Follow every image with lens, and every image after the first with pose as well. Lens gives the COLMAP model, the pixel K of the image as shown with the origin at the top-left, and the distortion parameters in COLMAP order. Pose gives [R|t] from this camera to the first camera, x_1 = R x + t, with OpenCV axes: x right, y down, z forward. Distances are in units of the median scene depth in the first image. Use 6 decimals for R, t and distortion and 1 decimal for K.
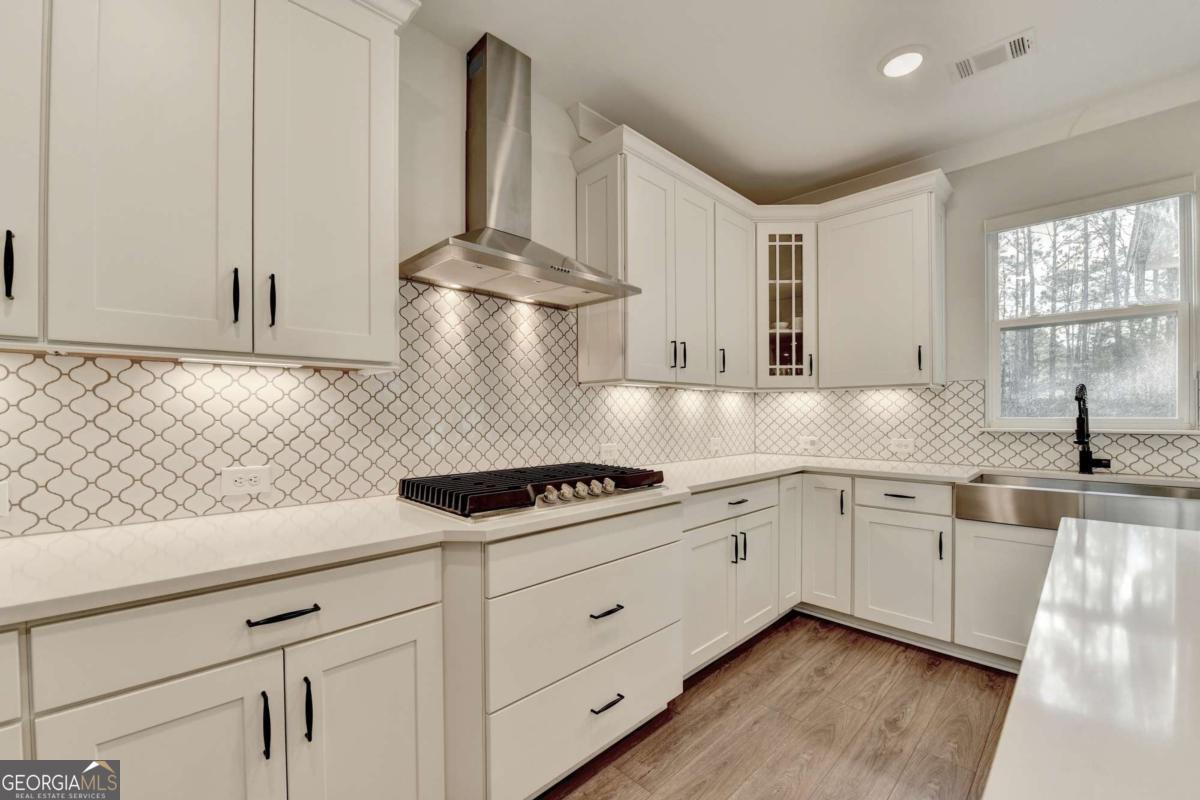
lens RADIAL K [[504.2, 0, 563.0], [0, 504.2, 420.3], [0, 0, 1]] dist [-0.028686, 0.000626]
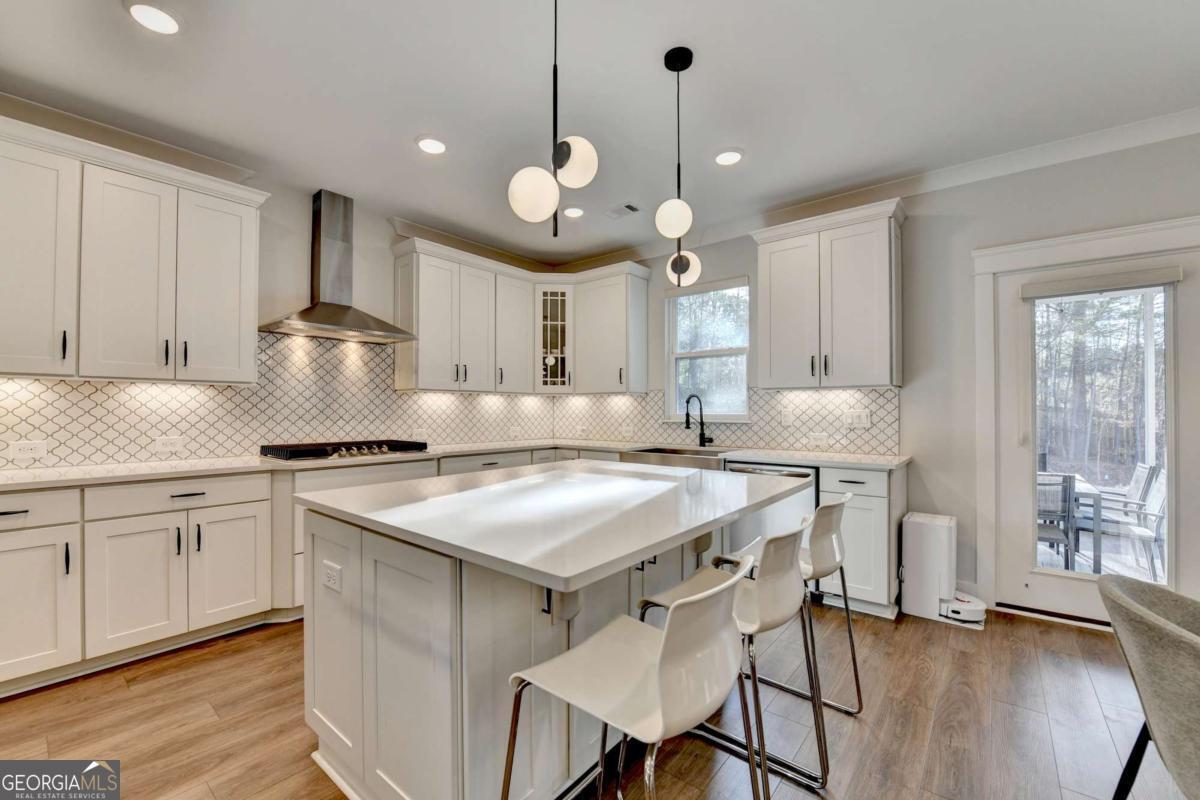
lens RADIAL K [[504.2, 0, 575.5], [0, 504.2, 409.0], [0, 0, 1]] dist [-0.028686, 0.000626]
pose [[0.990556, 0.005058, 0.137017, 0.462981], [-0.002829, 0.999861, -0.016459, 0.010866], [-0.137081, 0.015916, 0.990432, -0.783824]]
